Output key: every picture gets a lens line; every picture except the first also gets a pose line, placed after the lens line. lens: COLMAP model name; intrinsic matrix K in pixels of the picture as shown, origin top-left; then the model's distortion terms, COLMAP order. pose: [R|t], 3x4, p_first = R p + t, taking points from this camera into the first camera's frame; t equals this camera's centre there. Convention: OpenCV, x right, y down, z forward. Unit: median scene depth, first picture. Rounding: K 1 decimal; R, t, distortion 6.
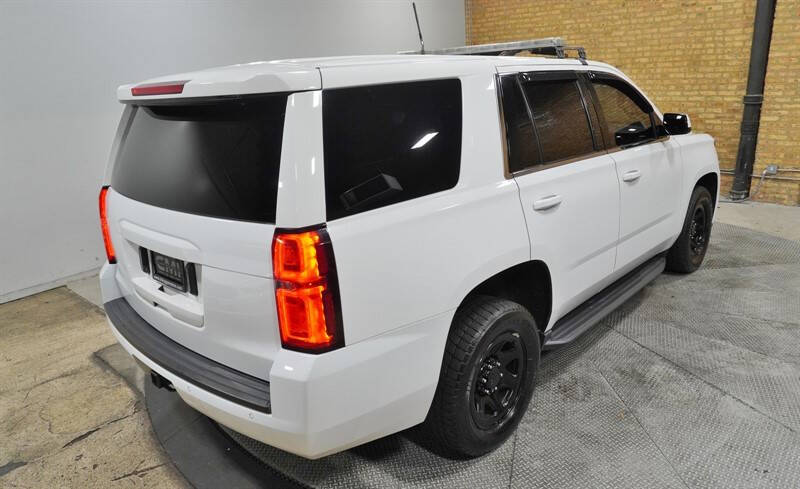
lens RADIAL K [[563.0, 0, 400.0], [0, 563.0, 244.5], [0, 0, 1]] dist [-0.042145, 0.030619]
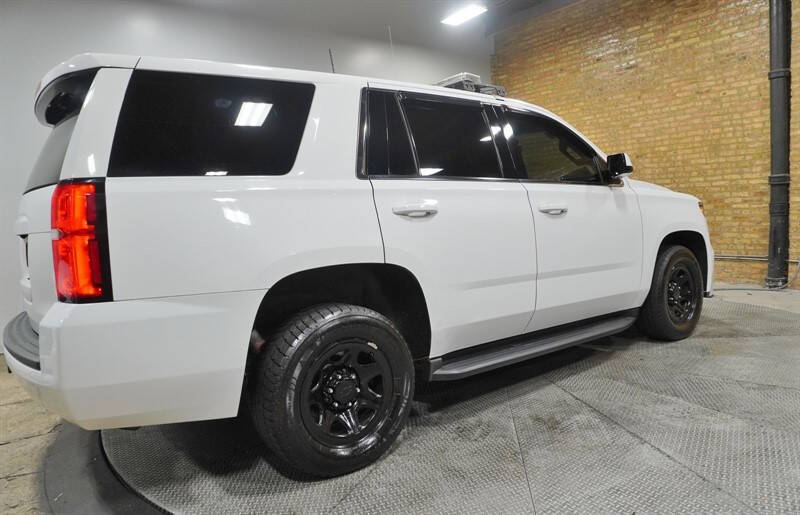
lens RADIAL K [[549.2, 0, 399.1], [0, 549.2, 254.6], [0, 0, 1]] dist [-0.035834, 0.023965]
pose [[0.986235, 0.010423, -0.165023, 0.274654], [-0.044091, 0.978454, -0.201703, 0.134835], [0.159365, 0.206203, 0.965445, 0.068299]]
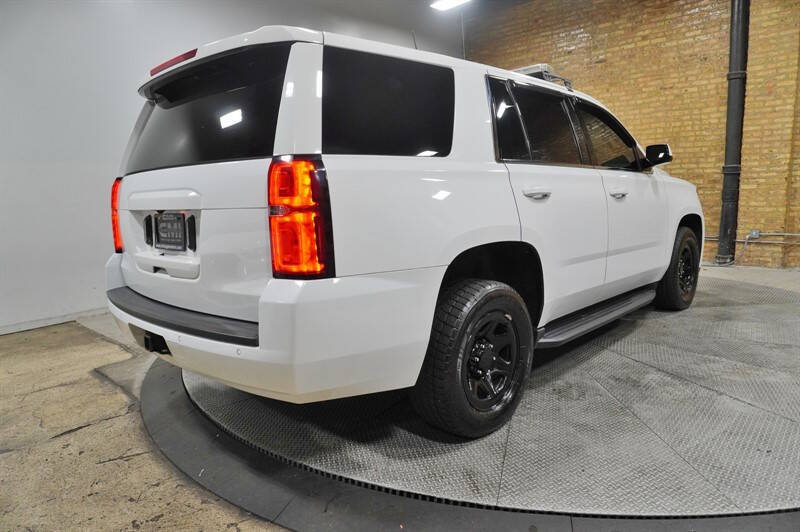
lens RADIAL K [[533.9, 0, 400.0], [0, 533.9, 266.0], [0, 0, 1]] dist [-0.037757, 0.026934]
pose [[0.999832, 0.015942, -0.009059, 0.013026], [-0.017098, 0.989041, -0.146647, 0.148187], [0.006622, 0.146777, 0.989147, 0.025209]]
